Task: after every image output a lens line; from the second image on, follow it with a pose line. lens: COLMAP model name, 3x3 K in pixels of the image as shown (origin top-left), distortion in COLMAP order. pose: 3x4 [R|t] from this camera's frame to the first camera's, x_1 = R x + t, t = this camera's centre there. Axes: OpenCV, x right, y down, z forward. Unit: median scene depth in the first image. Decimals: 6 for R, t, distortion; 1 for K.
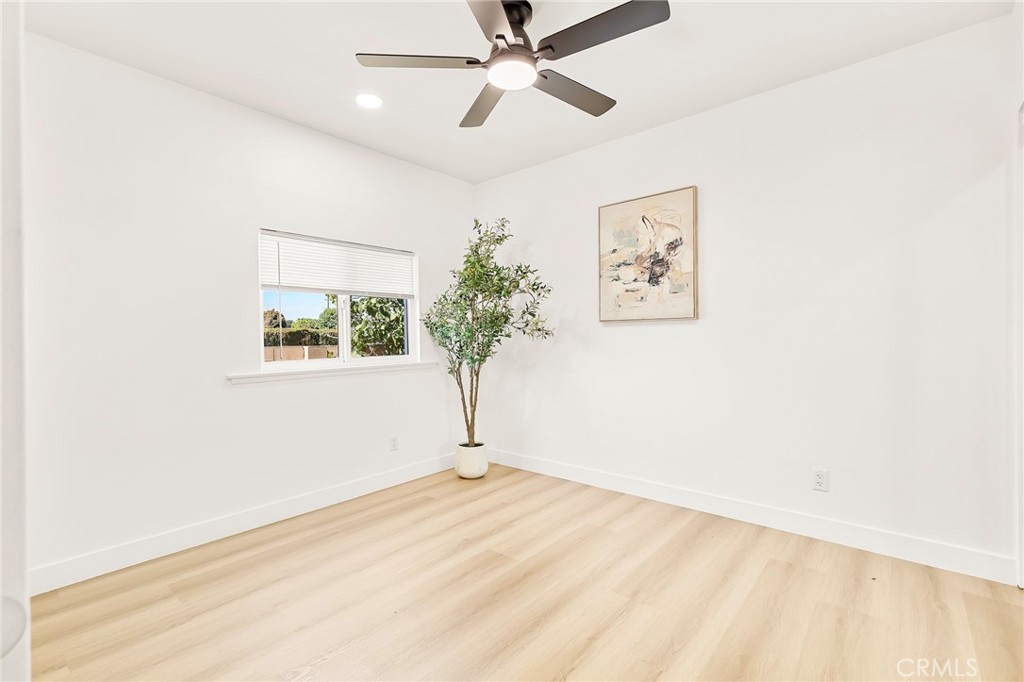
lens RADIAL K [[460.4, 0, 509.4], [0, 460.4, 340.1], [0, 0, 1]] dist [0.003404, 0.000349]
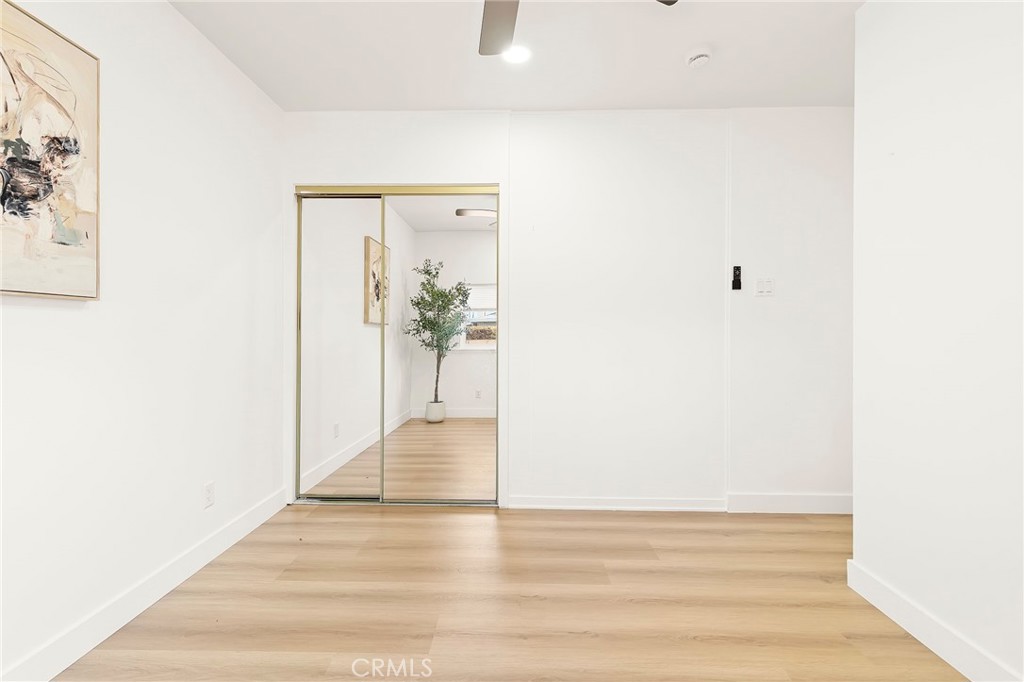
lens RADIAL K [[460.4, 0, 507.4], [0, 460.4, 336.1], [0, 0, 1]] dist [0.003404, 0.000349]
pose [[-0.631591, 0.004870, 0.775287, -0.323764], [0.012369, 0.999916, 0.003796, 0.000365], [-0.775203, 0.011987, -0.631598, 0.940322]]
